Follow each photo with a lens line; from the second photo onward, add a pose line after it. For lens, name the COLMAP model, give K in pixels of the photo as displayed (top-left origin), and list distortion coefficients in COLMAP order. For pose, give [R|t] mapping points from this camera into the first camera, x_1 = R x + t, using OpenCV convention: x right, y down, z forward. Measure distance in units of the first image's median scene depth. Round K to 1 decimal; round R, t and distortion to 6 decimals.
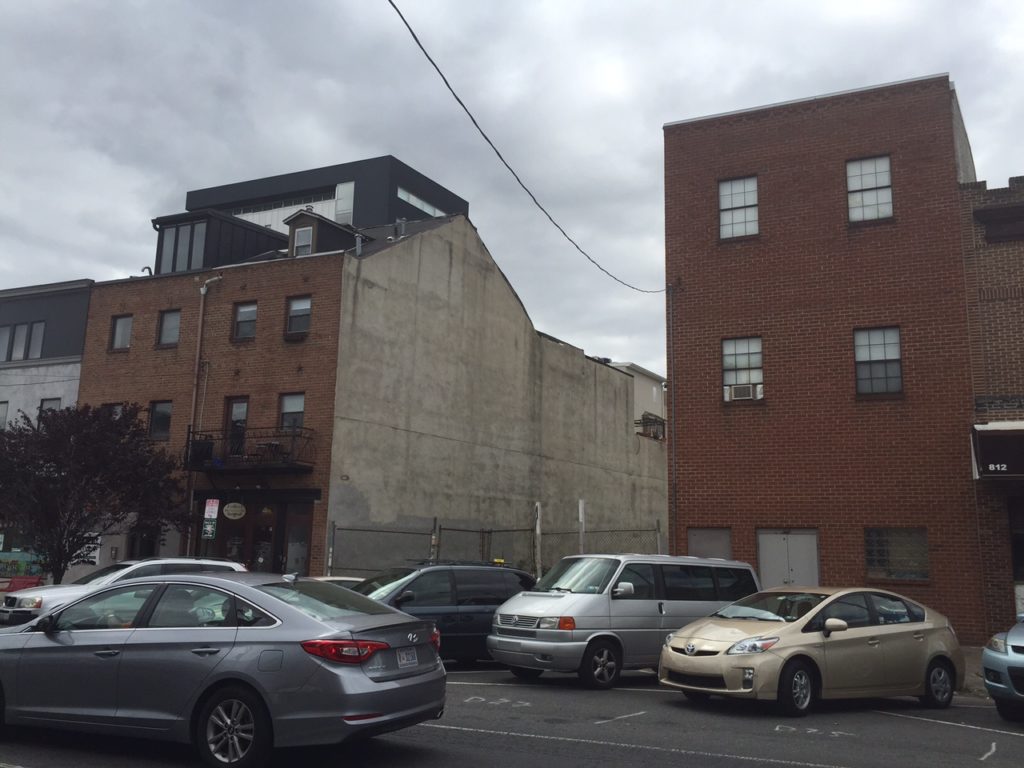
lens RADIAL K [[883.8, 0, 508.5], [0, 883.8, 385.8], [0, 0, 1]] dist [0.044791, -0.030814]
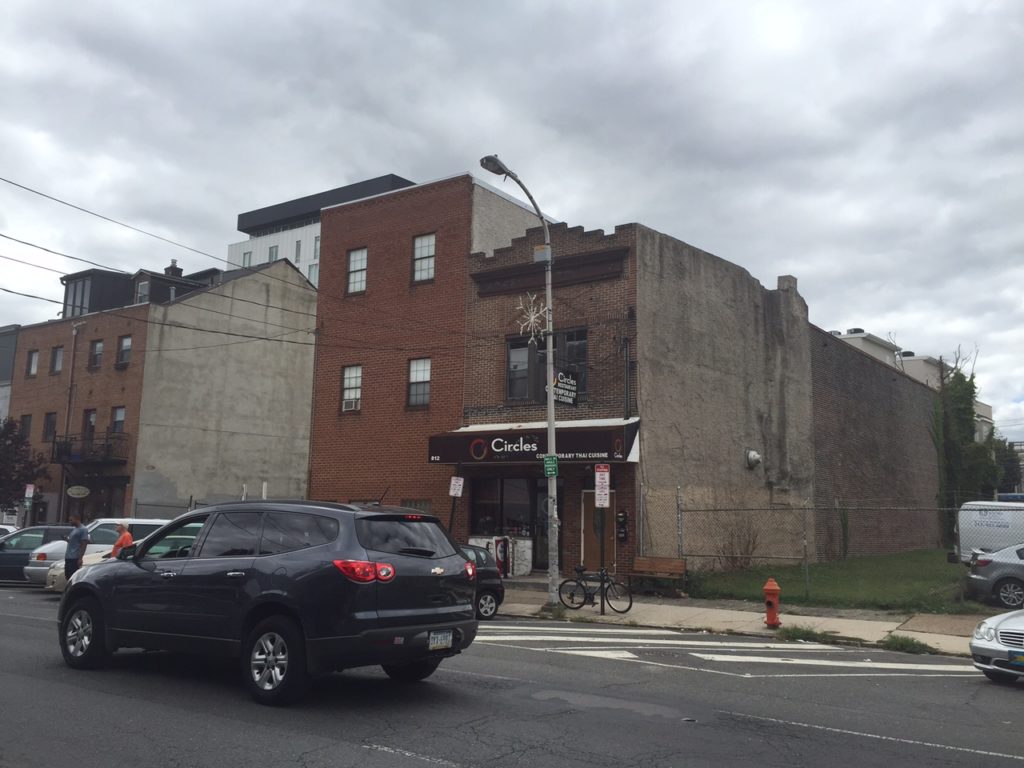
lens RADIAL K [[883.8, 0, 514.0], [0, 883.8, 379.4], [0, 0, 1]] dist [0.044791, -0.030814]
pose [[0.984833, -0.029055, -0.171054, 0.594811], [0.032471, 0.999325, 0.017206, -0.038210], [0.170438, -0.022499, 0.985111, -0.263312]]
